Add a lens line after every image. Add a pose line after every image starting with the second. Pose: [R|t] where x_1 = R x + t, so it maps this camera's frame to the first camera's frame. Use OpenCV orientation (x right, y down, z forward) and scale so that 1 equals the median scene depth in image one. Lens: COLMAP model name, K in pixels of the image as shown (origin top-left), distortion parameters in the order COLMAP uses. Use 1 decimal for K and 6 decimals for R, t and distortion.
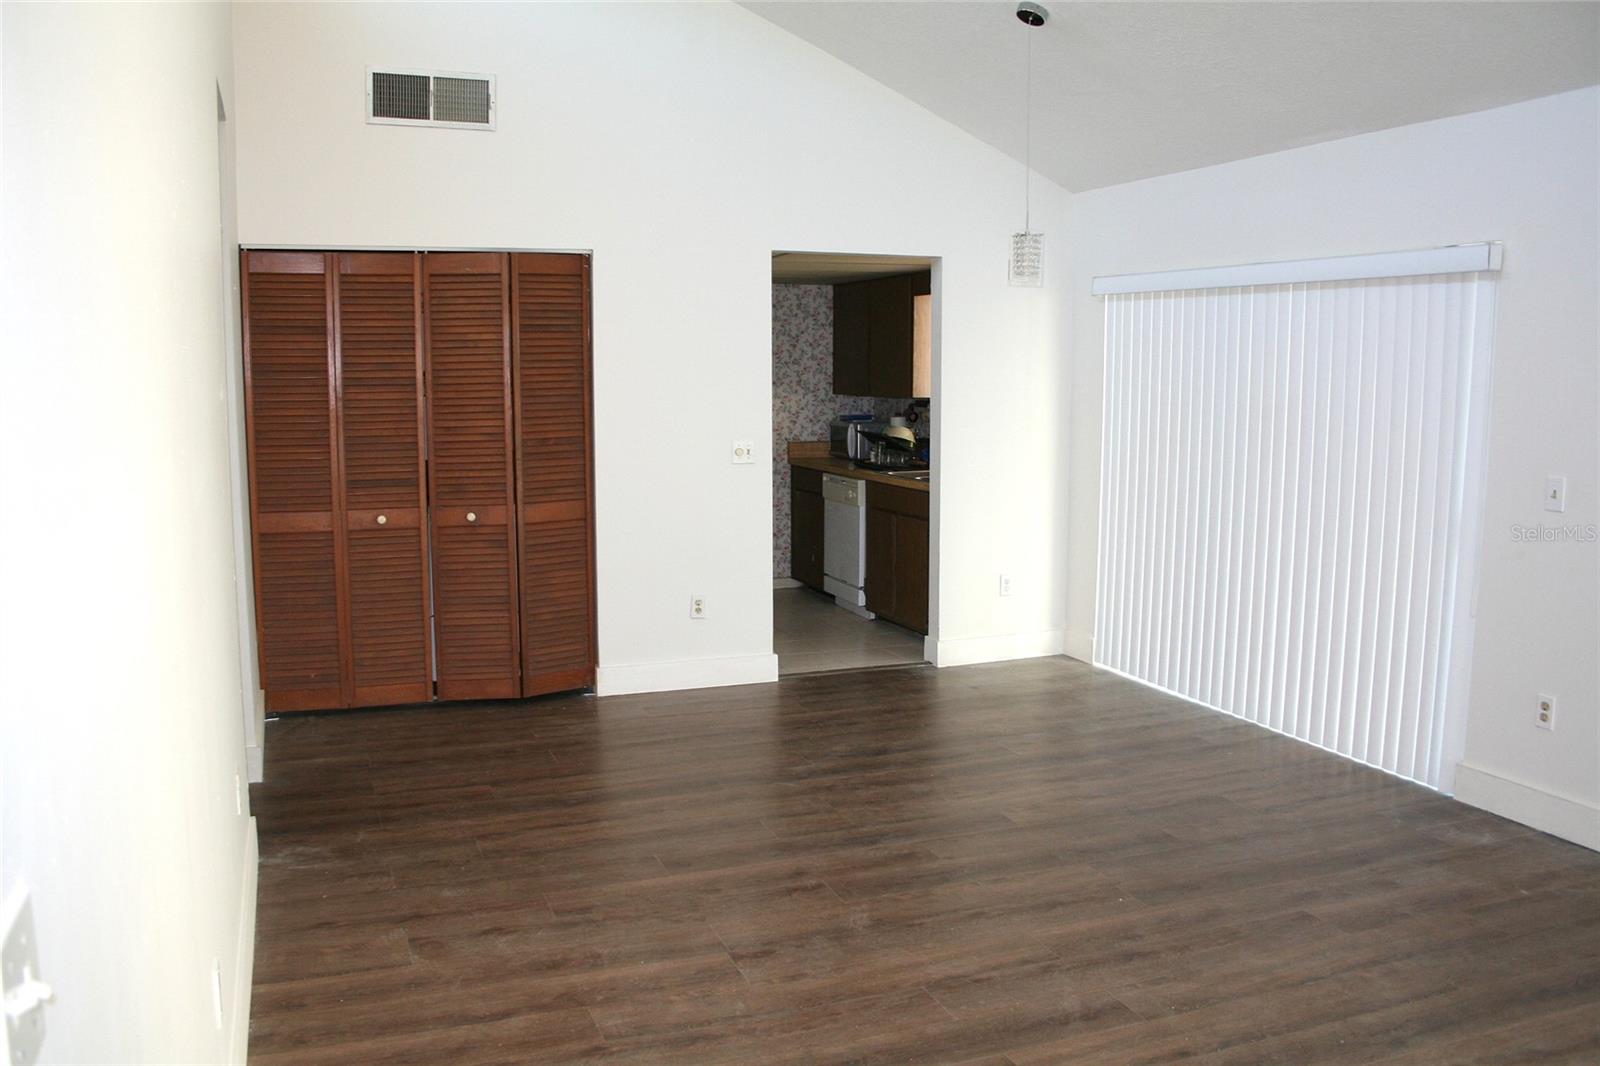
lens RADIAL K [[1339.8, 0, 791.3], [0, 1339.8, 535.5], [0, 0, 1]] dist [-0.149362, 0.117528]
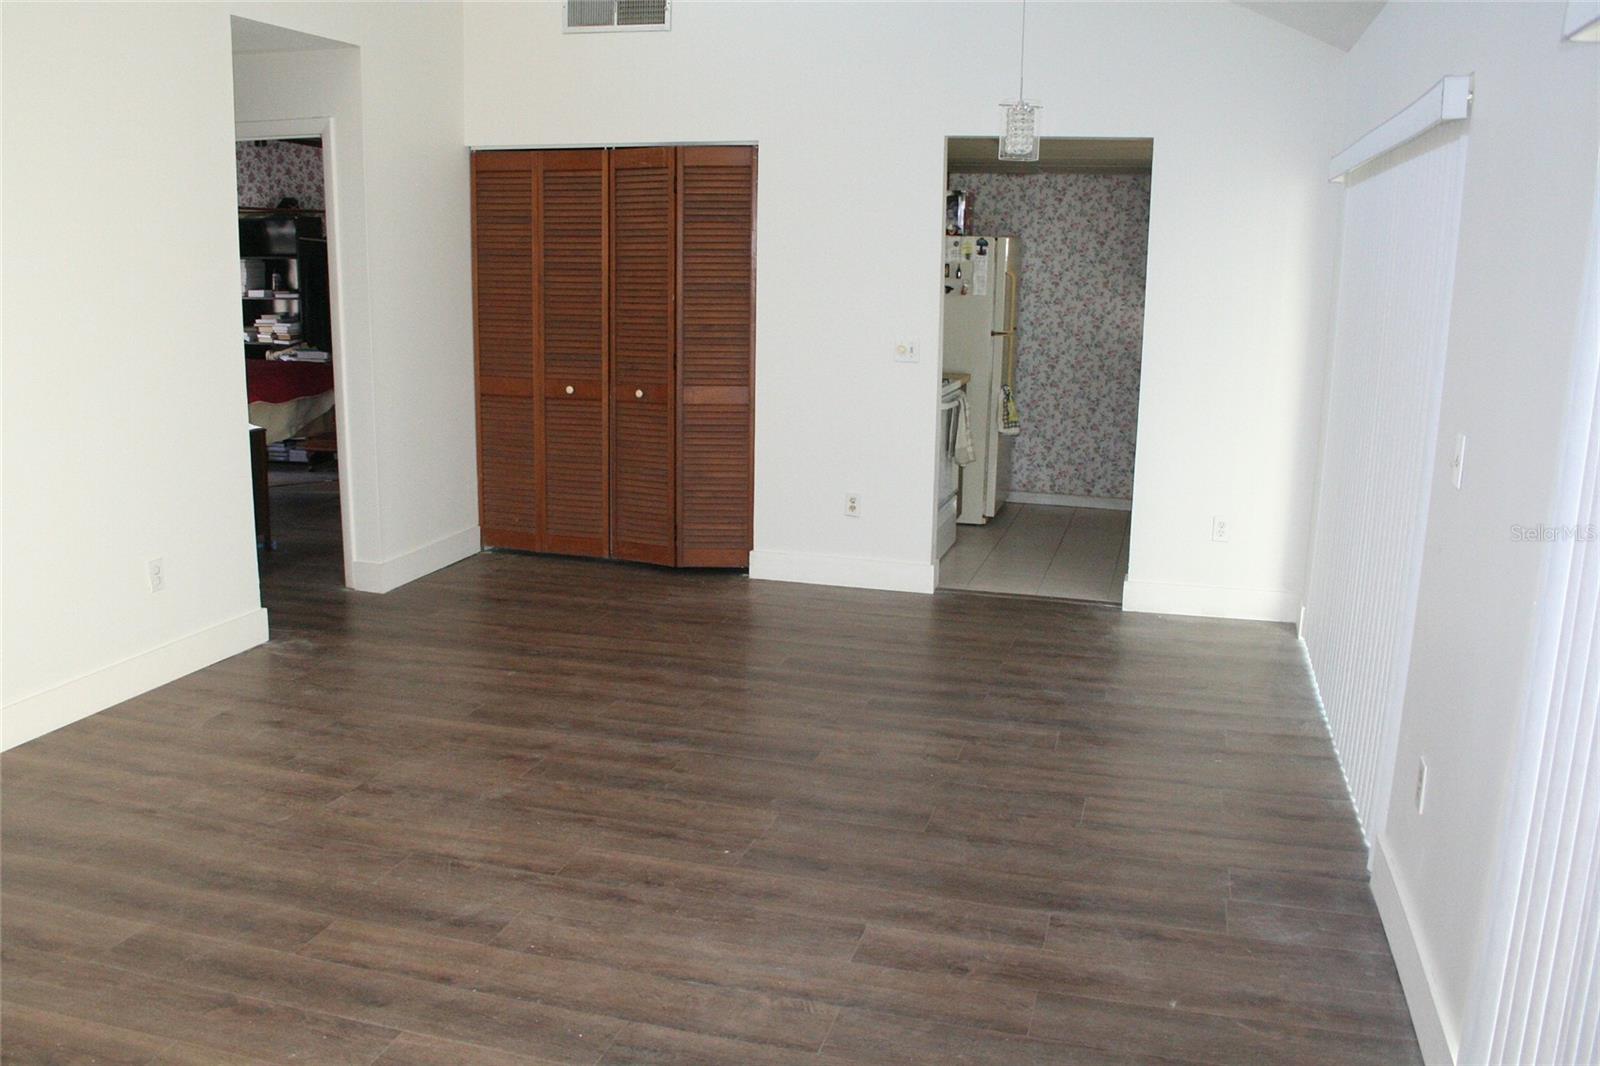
lens RADIAL K [[1339.8, 0, 788.7], [0, 1339.8, 530.1], [0, 0, 1]] dist [-0.149362, 0.117528]
pose [[0.802695, 0.133519, -0.581251, 0.556436], [-0.093278, 0.990729, 0.098764, -0.025023], [0.589050, -0.025059, 0.807708, 0.209331]]
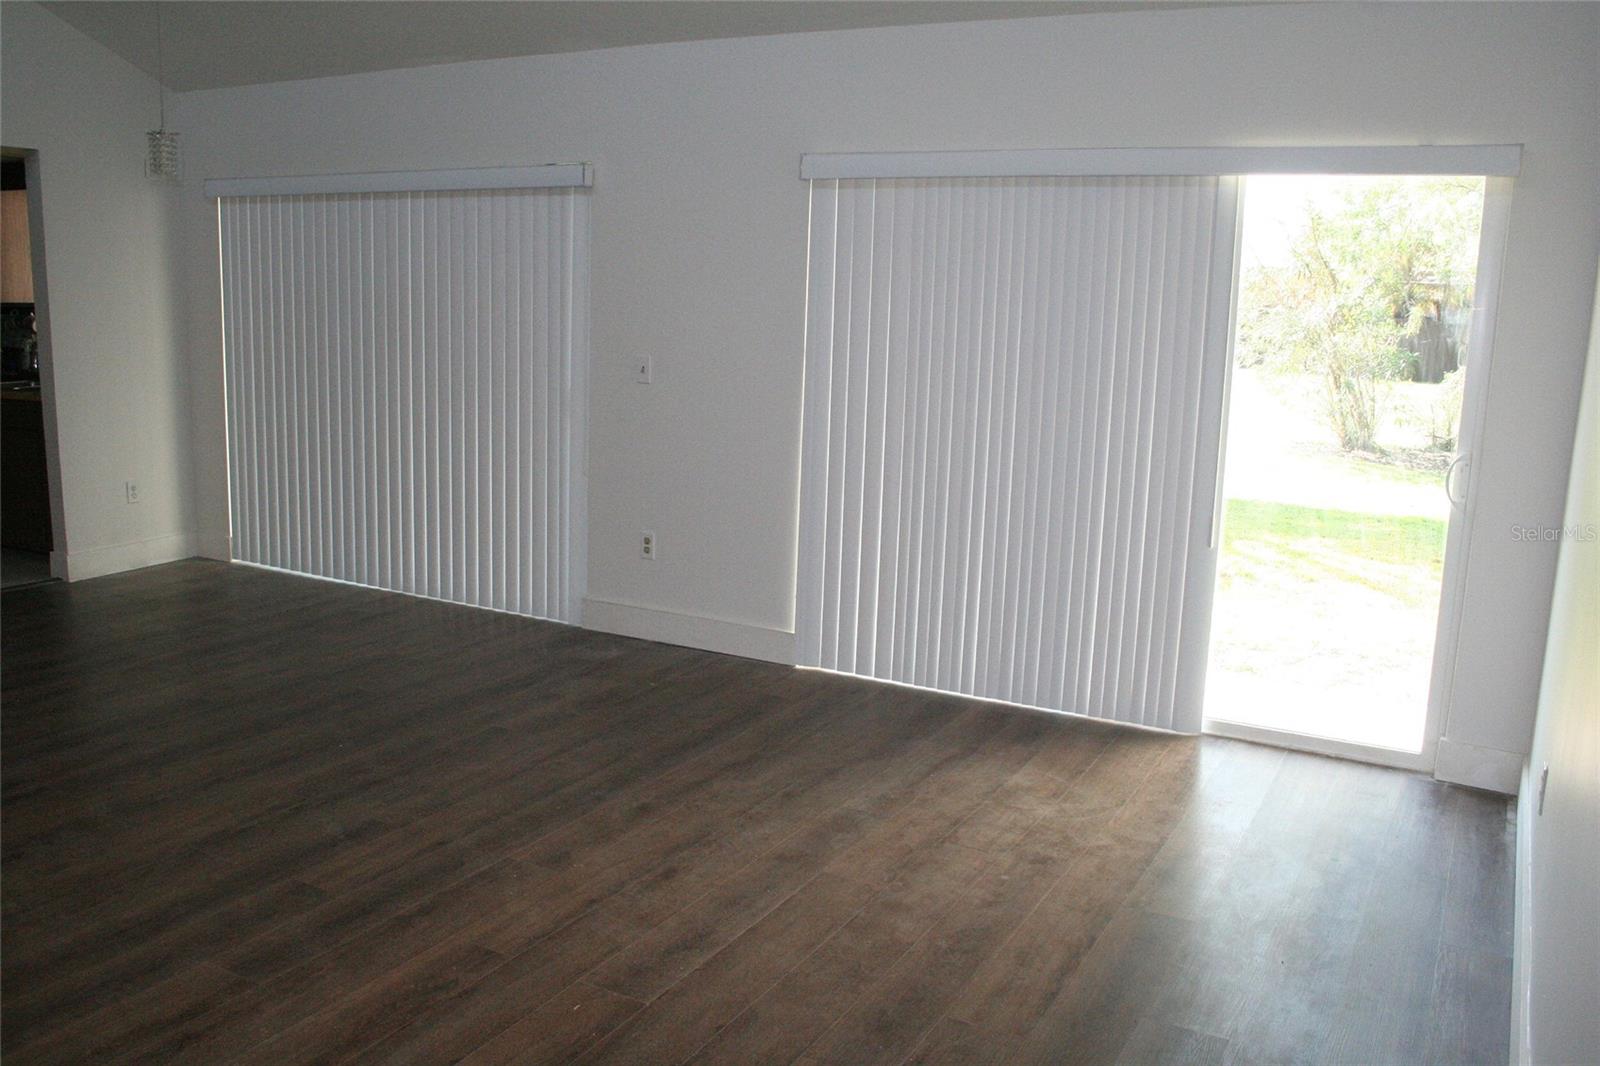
lens RADIAL K [[1339.8, 0, 785.6], [0, 1339.8, 541.5], [0, 0, 1]] dist [-0.149362, 0.117528]
pose [[0.768013, -0.103331, 0.632043, -0.103626], [0.058215, 0.994076, 0.091781, 0.017724], [-0.637783, -0.033694, 0.769479, -0.064594]]
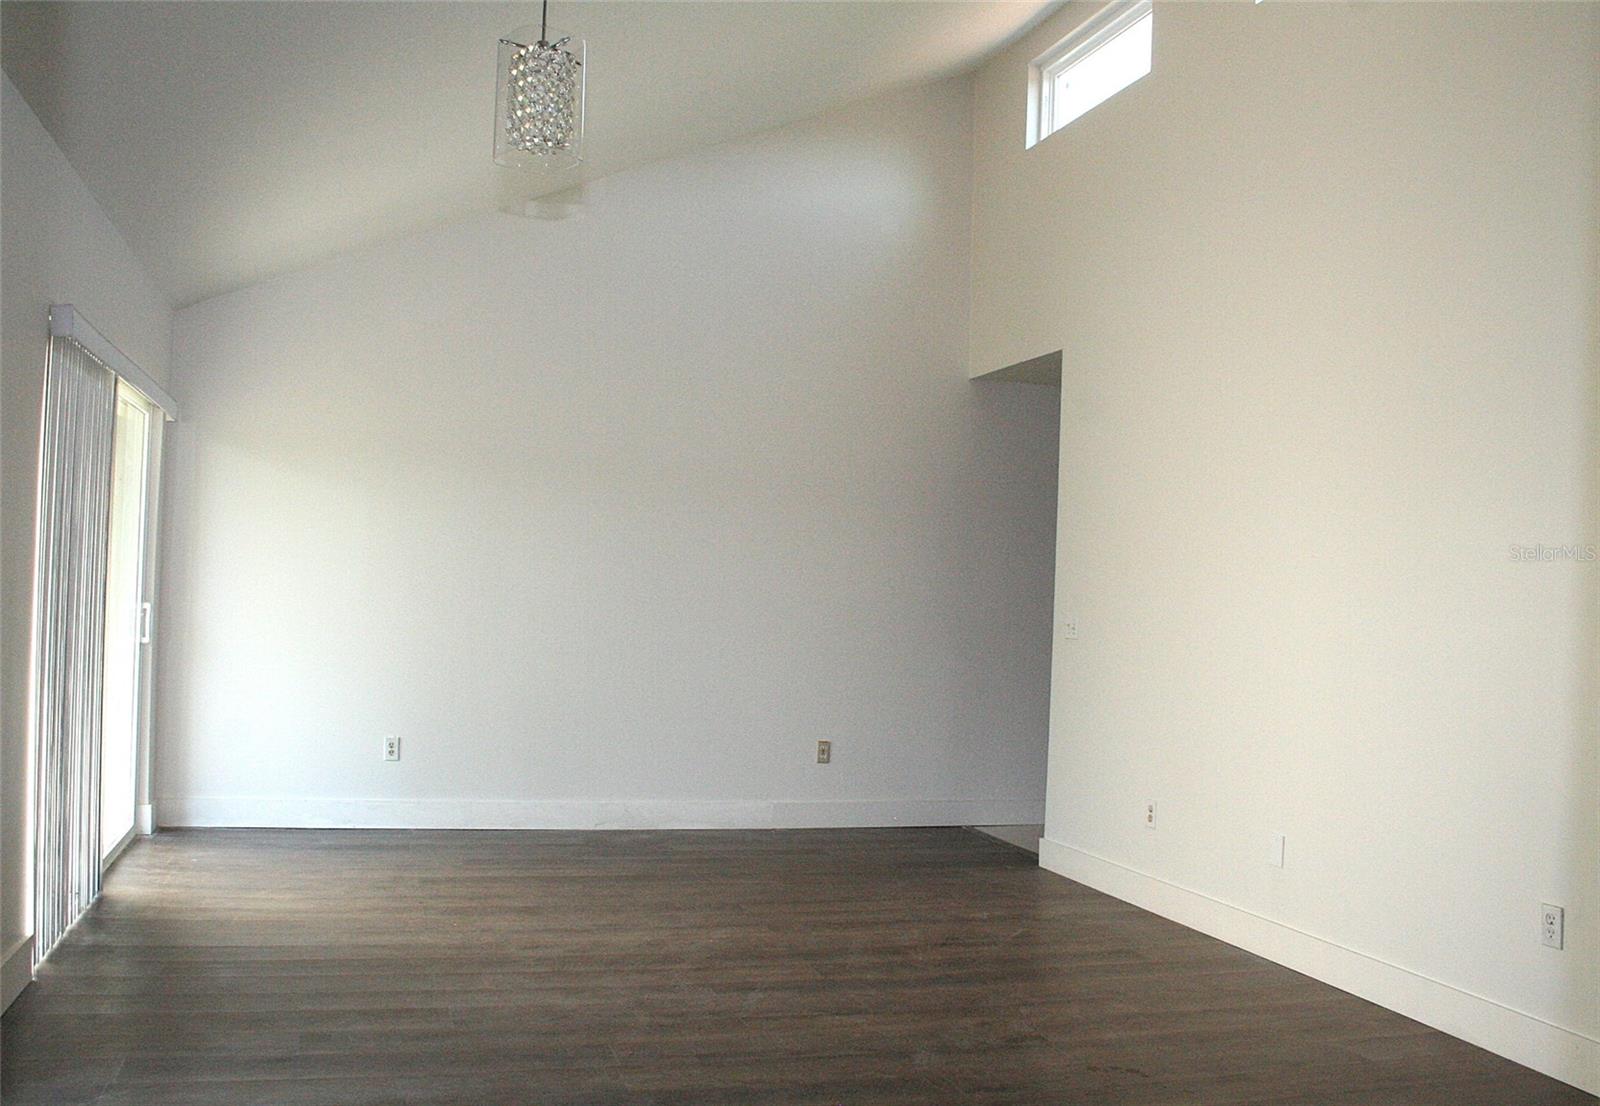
lens RADIAL K [[1428.7, 0, 786.4], [0, 1428.7, 552.5], [0, 0, 1]] dist [-0.132034, -0.003195]
pose [[-0.997153, -0.038436, 0.064872, 0.067759], [-0.031910, 0.994595, 0.098805, -0.114754], [-0.068319, 0.096454, -0.992990, 1.356705]]
